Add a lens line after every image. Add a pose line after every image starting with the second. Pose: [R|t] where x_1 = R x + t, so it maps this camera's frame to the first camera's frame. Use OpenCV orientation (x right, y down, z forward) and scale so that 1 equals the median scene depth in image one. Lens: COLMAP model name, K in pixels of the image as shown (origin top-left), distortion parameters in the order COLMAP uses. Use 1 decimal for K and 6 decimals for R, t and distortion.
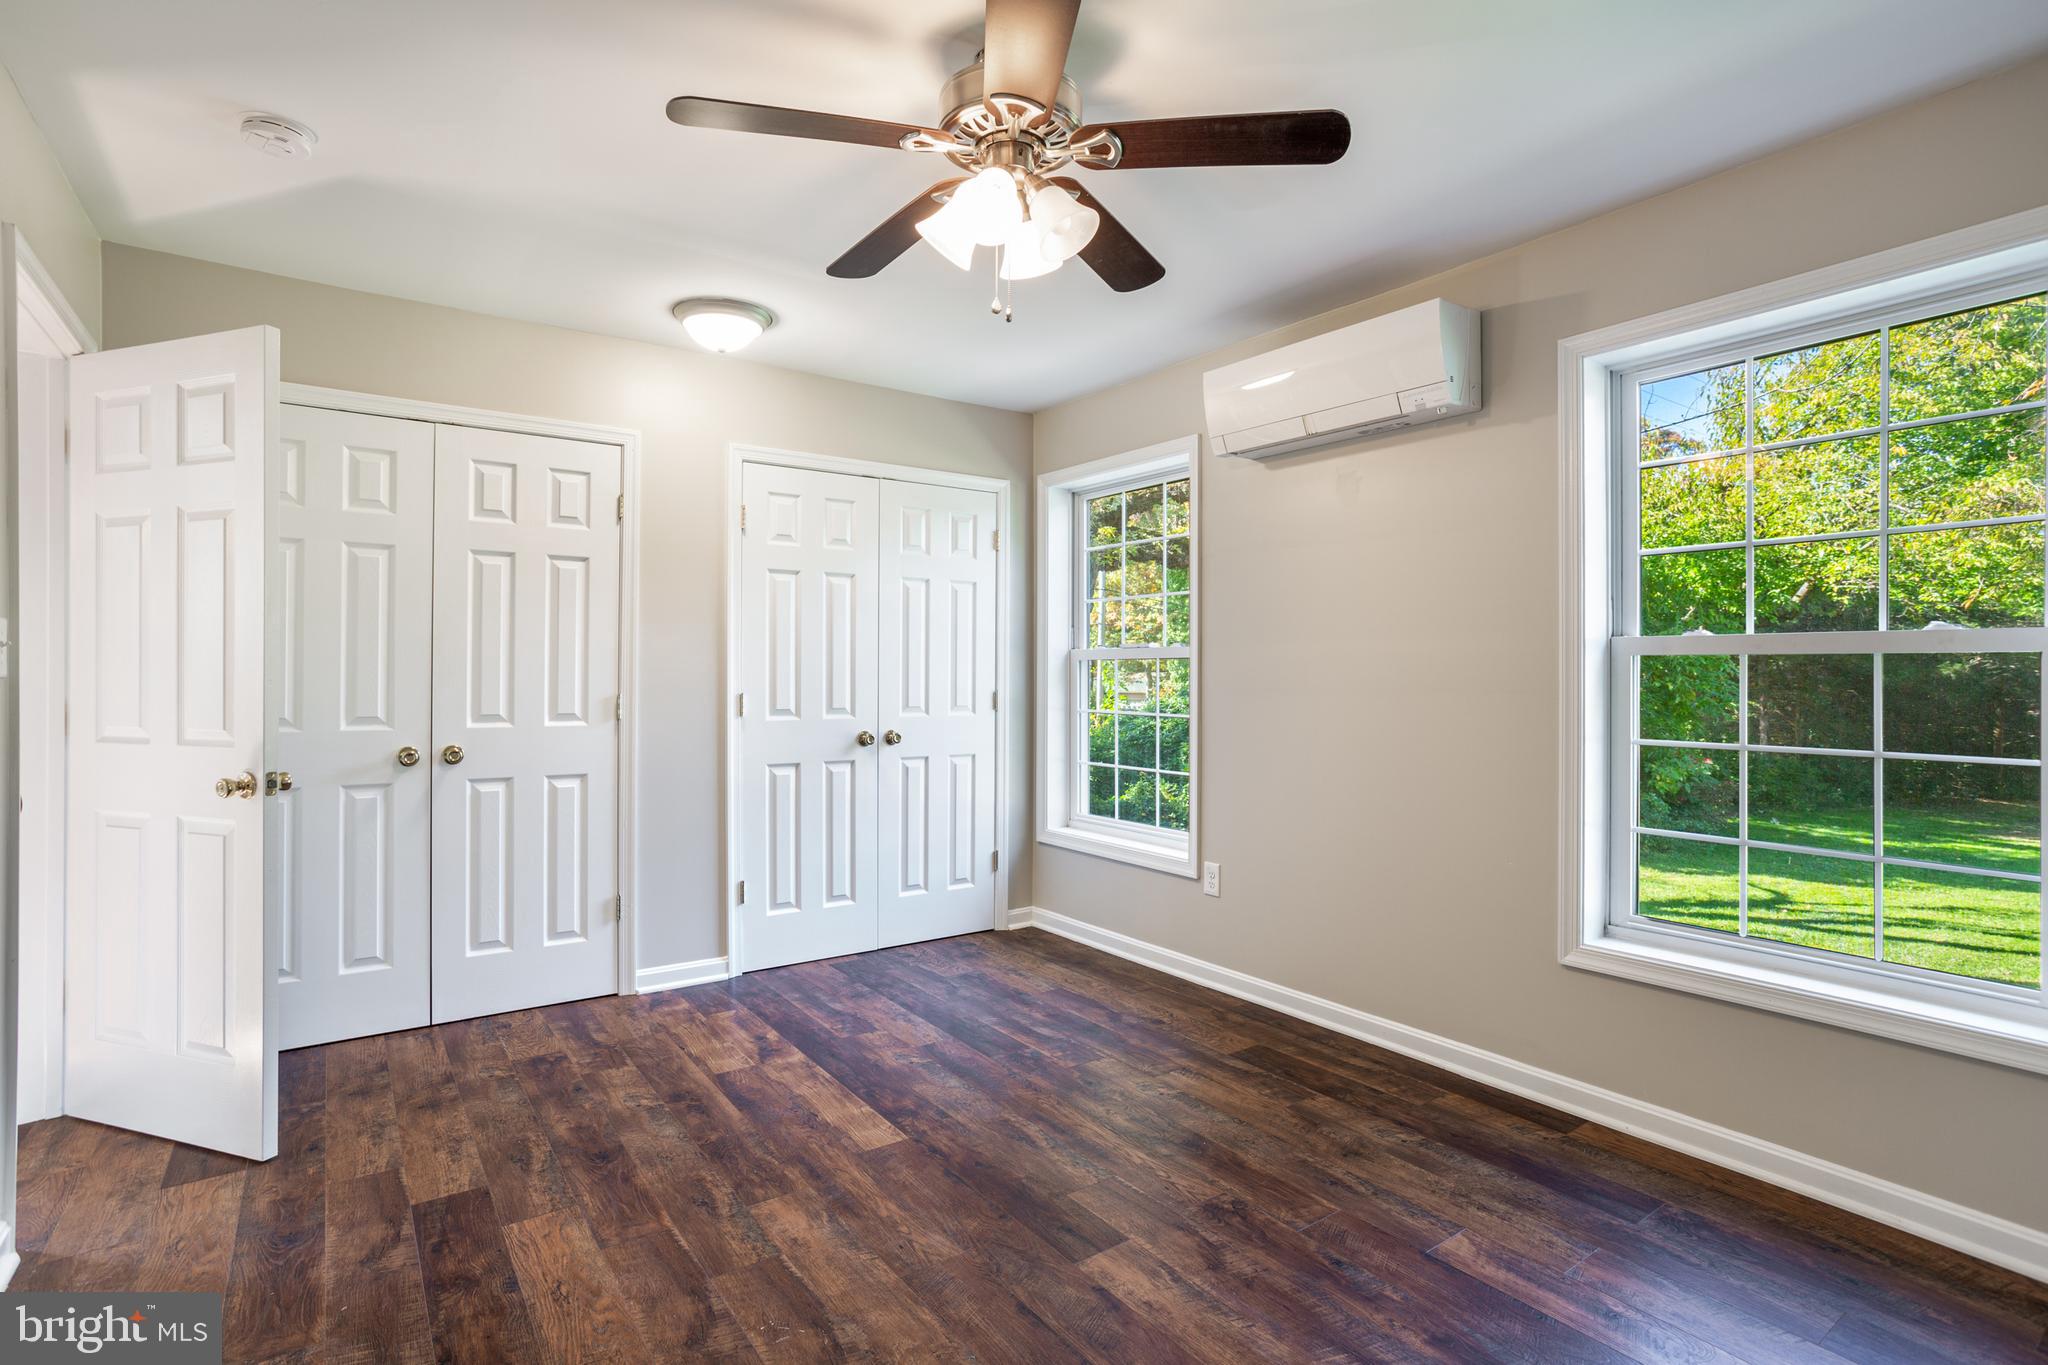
lens RADIAL K [[994.0, 0, 1022.7], [0, 994.0, 666.6], [0, 0, 1]] dist [-0.050655, 0.035983]
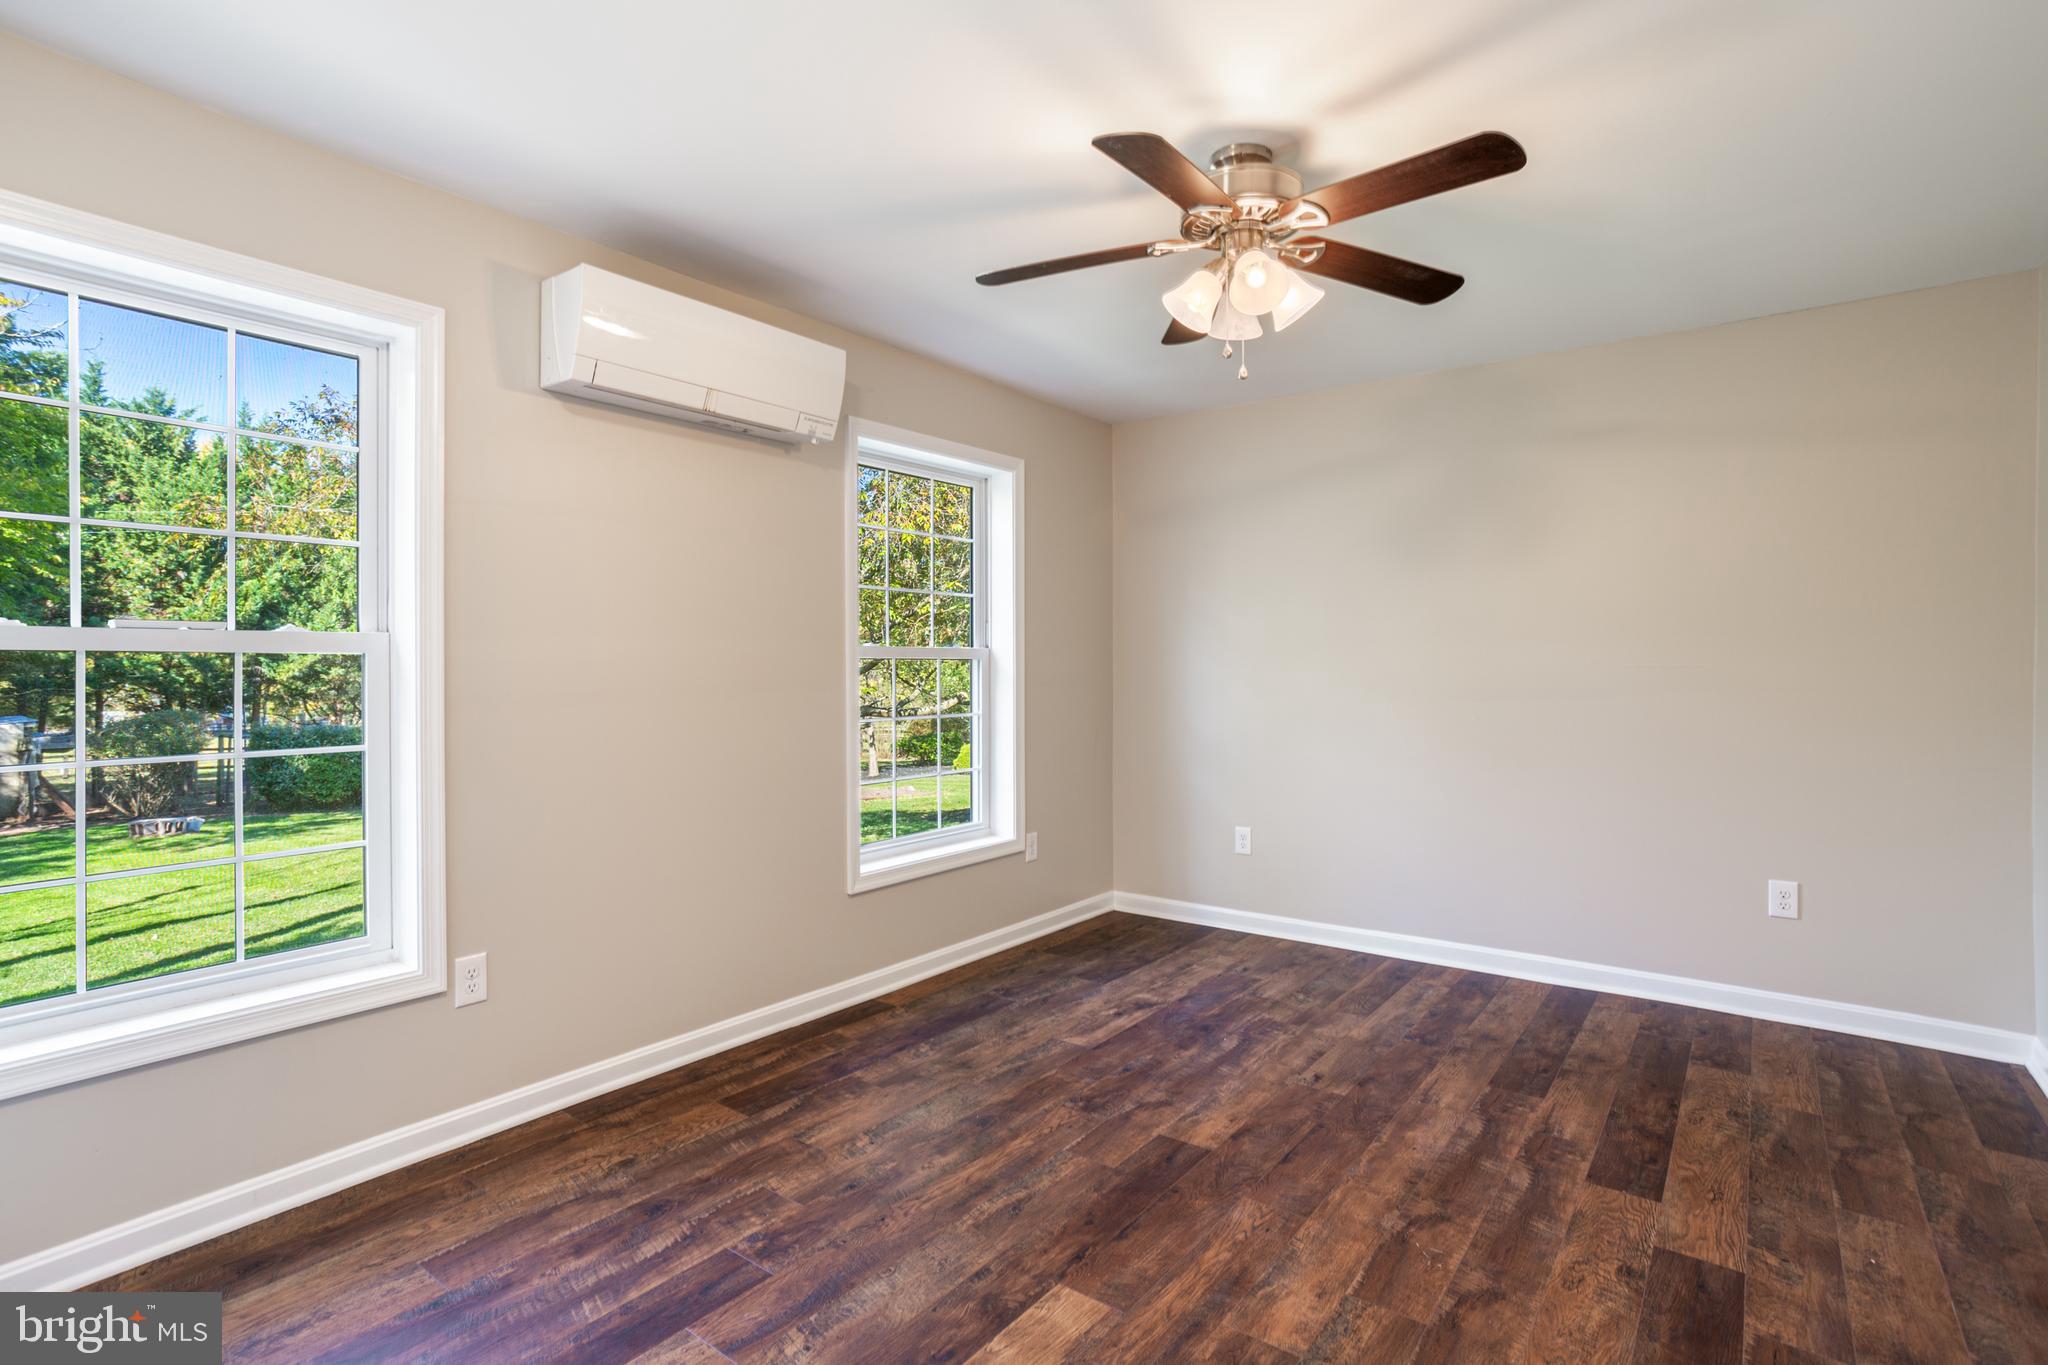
lens RADIAL K [[994.0, 0, 1022.7], [0, 994.0, 666.6], [0, 0, 1]] dist [-0.050655, 0.035983]
pose [[-0.291853, -0.001508, 0.956462, -0.792439], [-0.004840, 0.999988, 0.000100, -0.001779], [-0.956451, -0.004600, -0.291857, 1.185588]]
